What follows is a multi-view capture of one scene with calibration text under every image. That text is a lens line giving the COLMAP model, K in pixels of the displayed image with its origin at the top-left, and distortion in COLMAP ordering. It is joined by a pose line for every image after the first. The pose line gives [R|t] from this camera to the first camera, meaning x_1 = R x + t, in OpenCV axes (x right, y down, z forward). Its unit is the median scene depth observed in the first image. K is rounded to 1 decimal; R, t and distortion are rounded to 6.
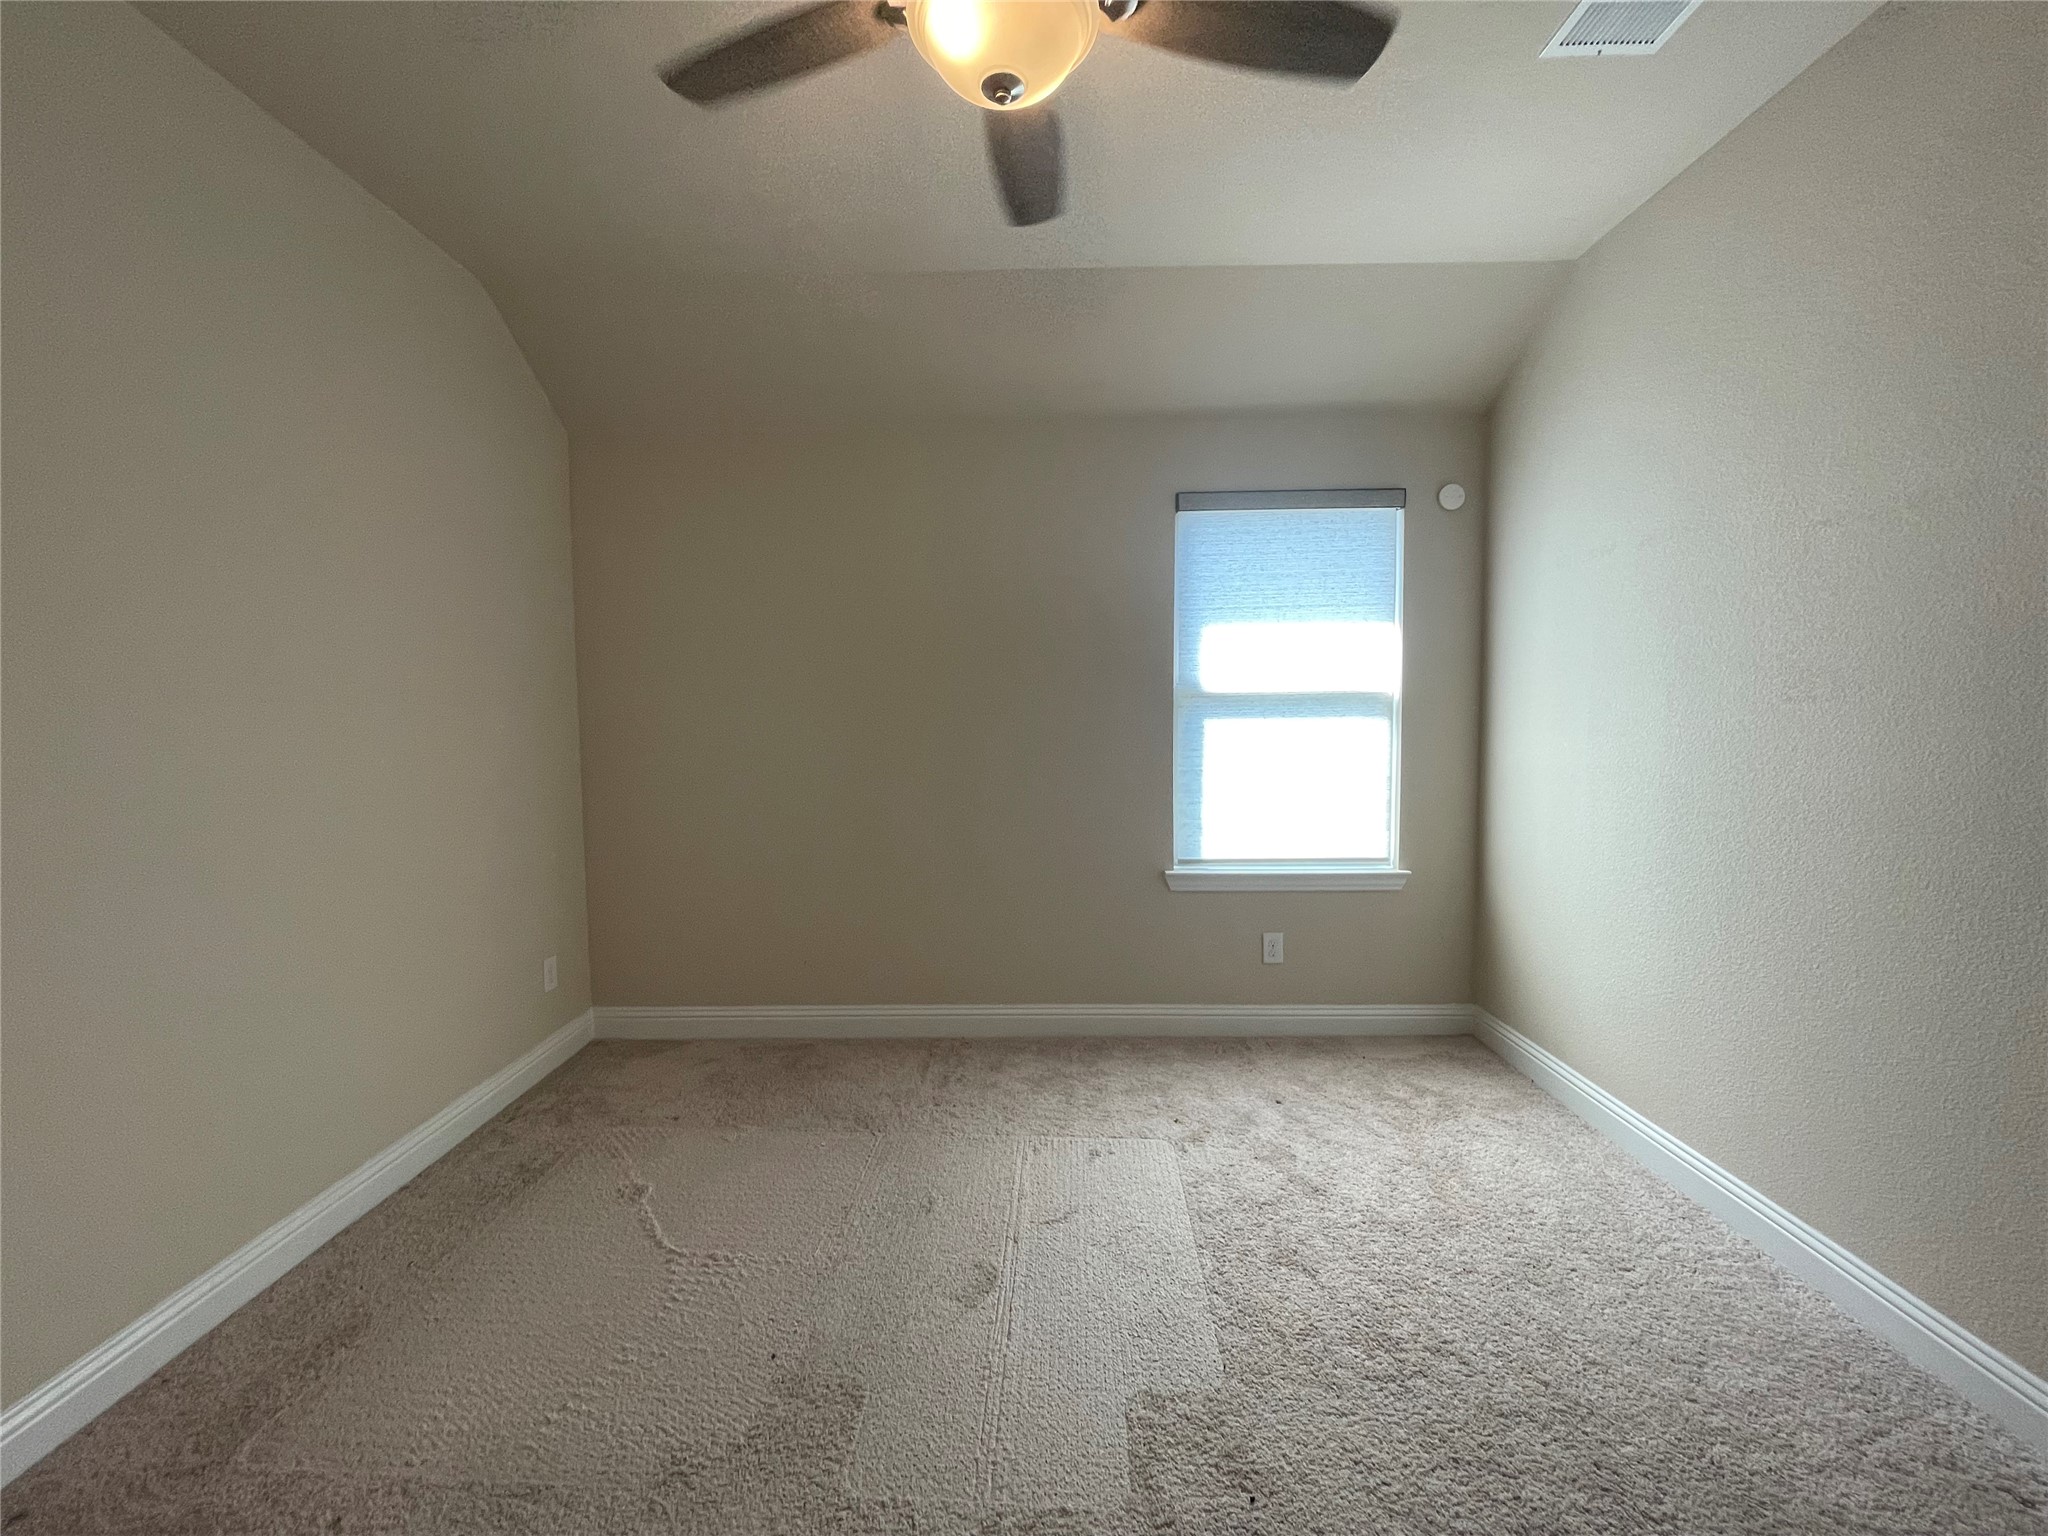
lens RADIAL K [[826.6, 0, 1021.2], [0, 826.6, 762.1], [0, 0, 1]] dist [-0.003028, 0.000253]
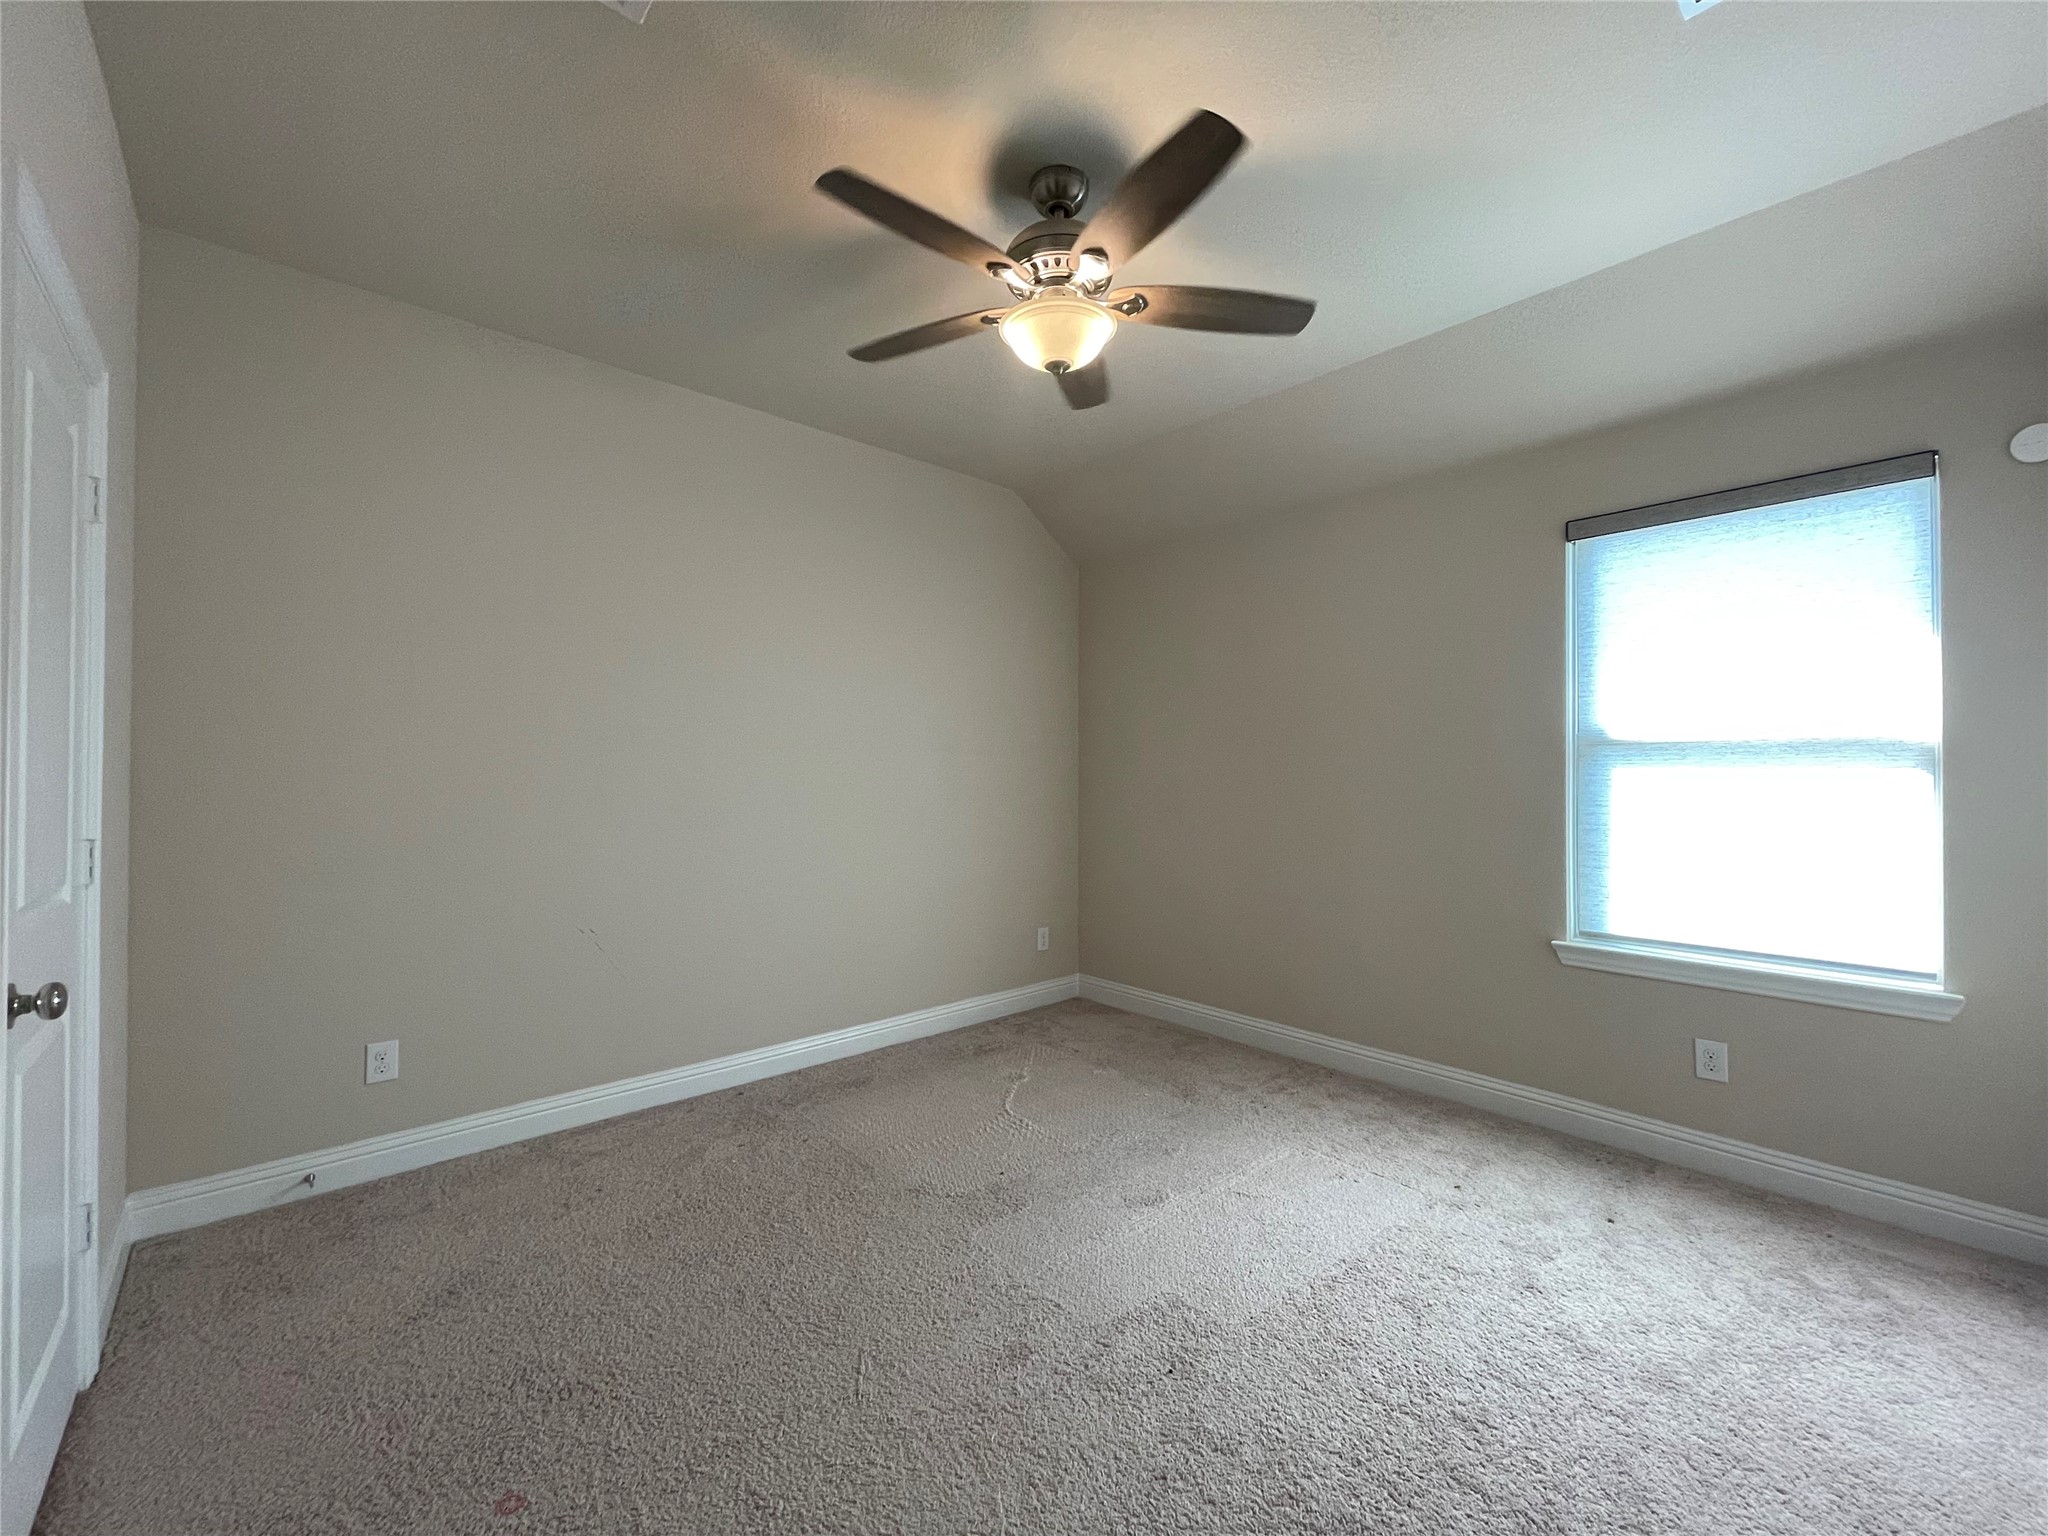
lens RADIAL K [[826.6, 0, 1026.2], [0, 826.6, 768.4], [0, 0, 1]] dist [-0.003028, 0.000253]
pose [[0.681522, 0.006728, -0.731766, 0.480009], [-0.054806, 0.997619, -0.041871, 0.017155], [0.729742, 0.068641, 0.680268, -0.037243]]
